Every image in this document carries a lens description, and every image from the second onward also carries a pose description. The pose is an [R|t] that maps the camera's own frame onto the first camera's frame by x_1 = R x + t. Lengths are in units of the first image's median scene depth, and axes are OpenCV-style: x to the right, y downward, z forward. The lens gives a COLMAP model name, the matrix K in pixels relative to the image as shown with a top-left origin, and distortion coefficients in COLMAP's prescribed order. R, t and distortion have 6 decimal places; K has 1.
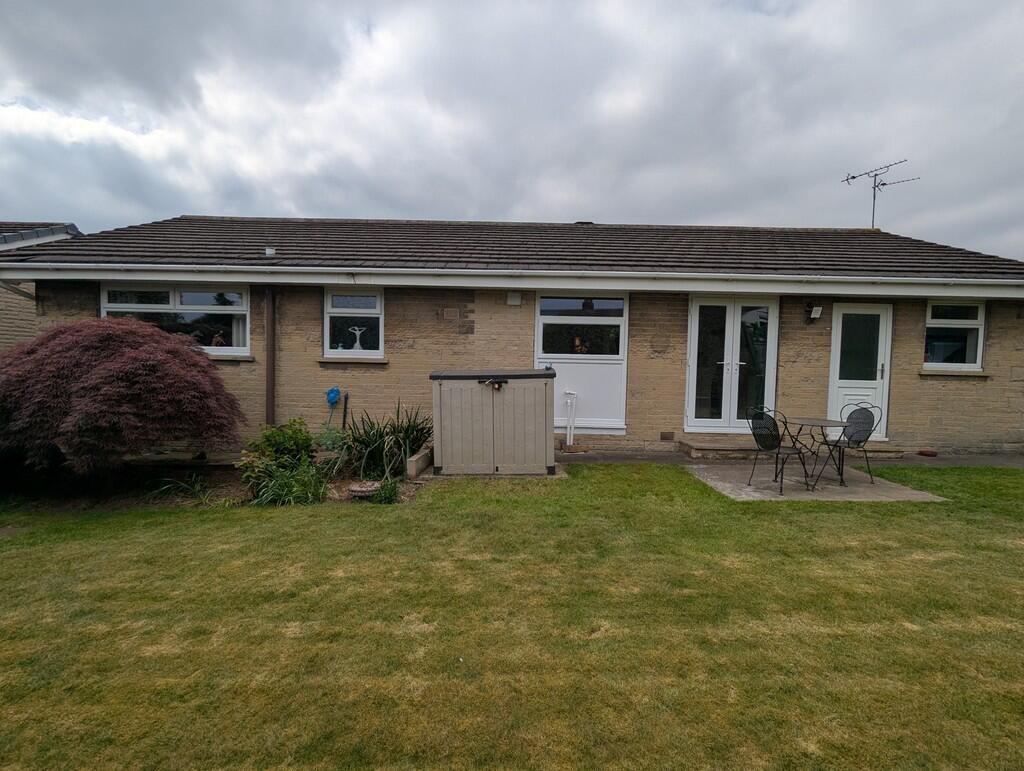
lens RADIAL K [[484.6, 0, 511.5], [0, 484.6, 387.9], [0, 0, 1]] dist [-0.005536, 0.002110]
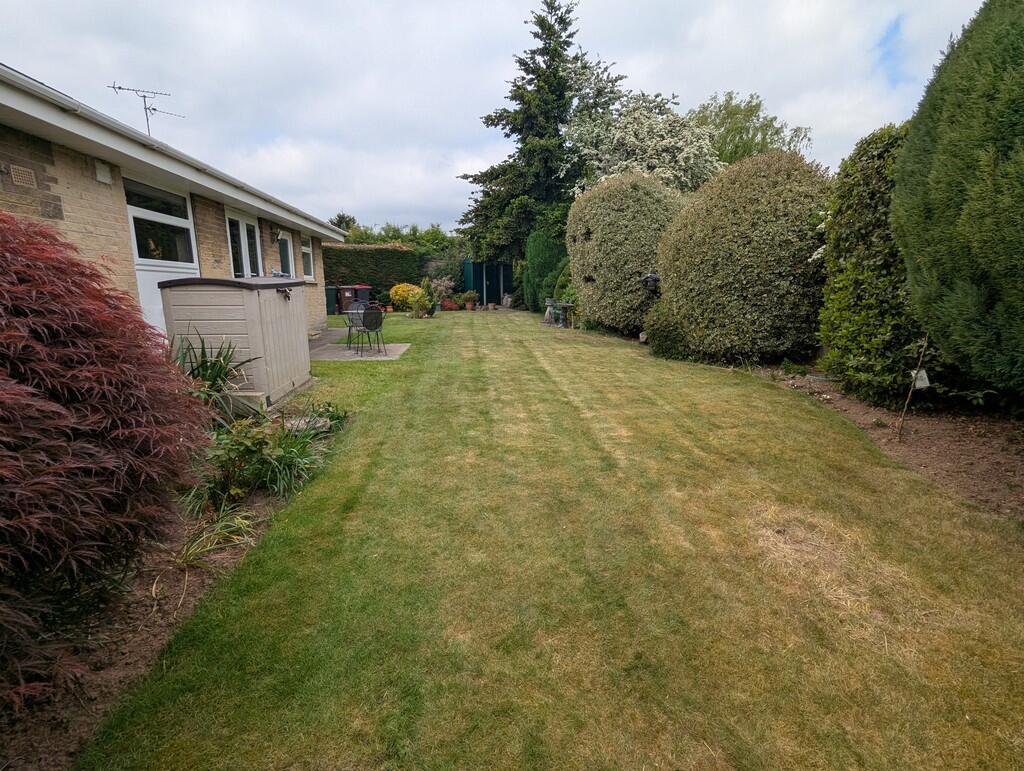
lens RADIAL K [[484.6, 0, 511.5], [0, 484.6, 387.9], [0, 0, 1]] dist [-0.005536, 0.002110]
pose [[-0.106995, -0.216786, 0.970338, -0.776023], [0.052167, 0.973372, 0.223216, -0.011601], [-0.992890, 0.074503, -0.092837, 0.512215]]
